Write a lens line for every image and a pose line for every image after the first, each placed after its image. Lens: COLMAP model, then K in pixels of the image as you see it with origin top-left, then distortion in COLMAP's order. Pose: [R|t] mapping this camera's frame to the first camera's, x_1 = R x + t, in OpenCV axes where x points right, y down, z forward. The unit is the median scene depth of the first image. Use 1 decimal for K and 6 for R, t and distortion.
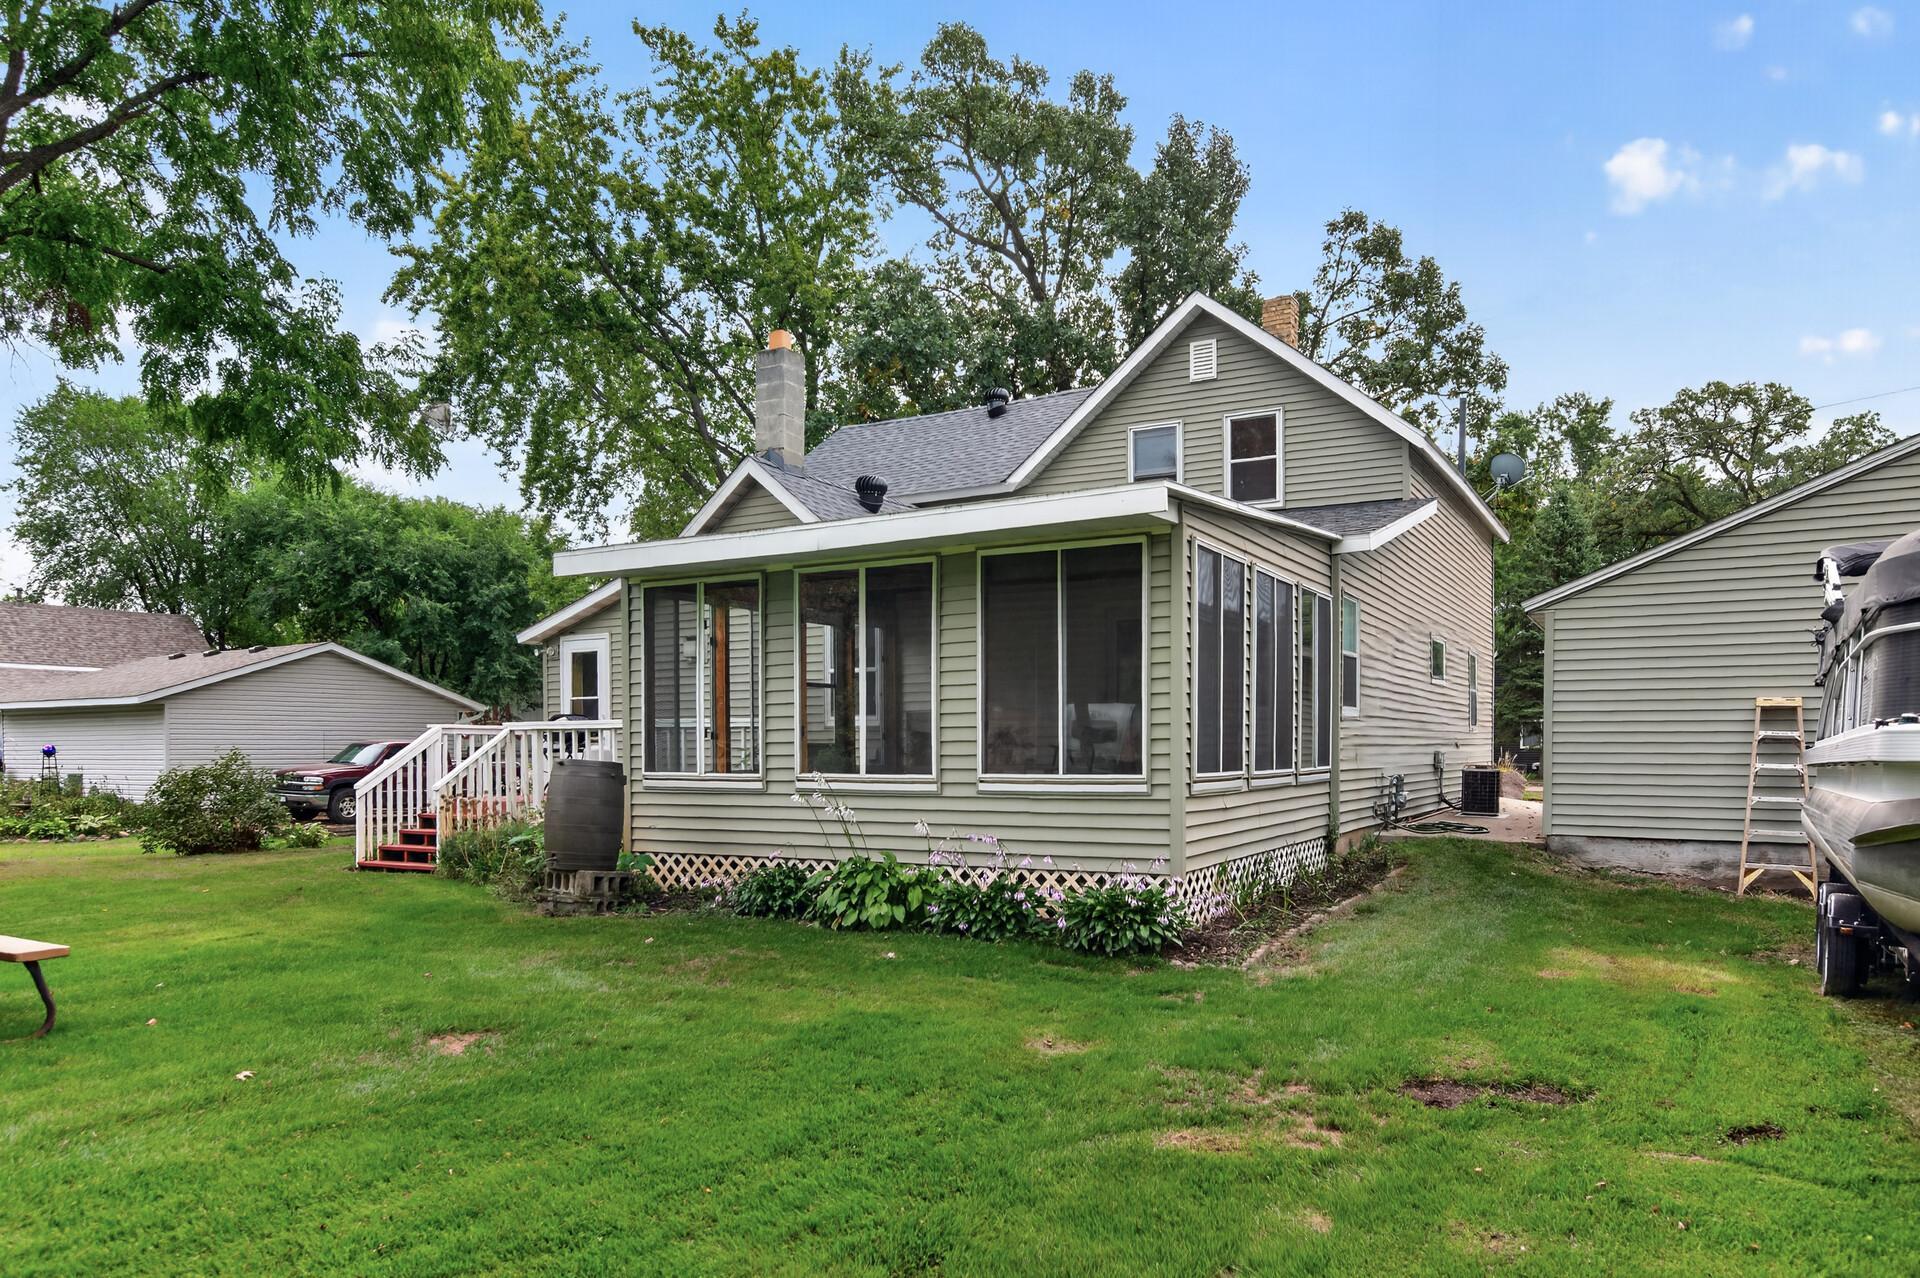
lens RADIAL K [[1229.5, 0, 973.5], [0, 1229.5, 638.0], [0, 0, 1]] dist [-0.082438, 0.069225]
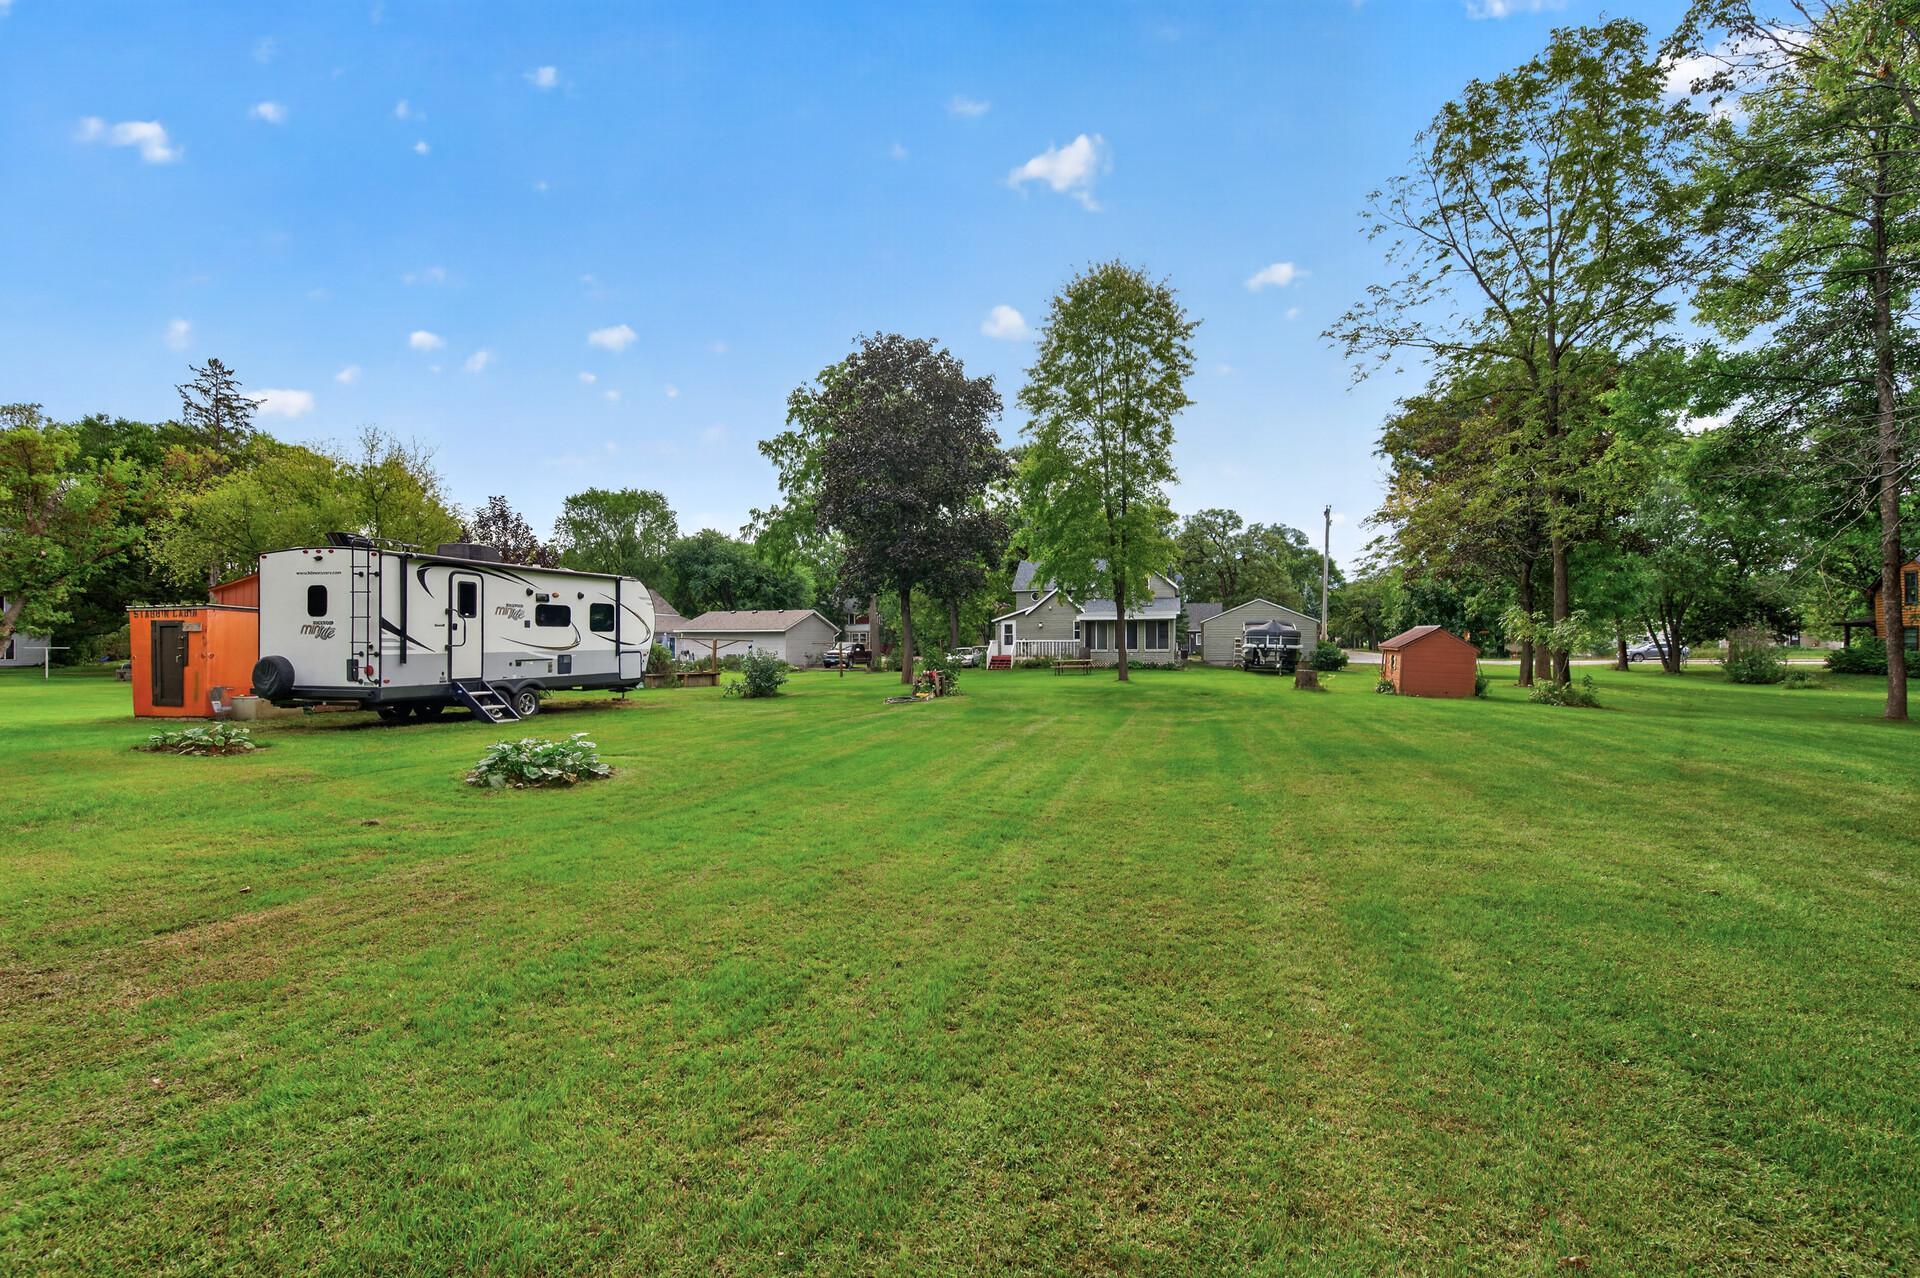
lens RADIAL K [[1229.5, 0, 973.5], [0, 1229.5, 638.0], [0, 0, 1]] dist [-0.082438, 0.069225]
pose [[0.922989, 0.008479, 0.384733, -0.875681], [-0.039804, 0.996498, 0.073529, -0.107605], [-0.382763, -0.083181, 0.920094, -1.264369]]
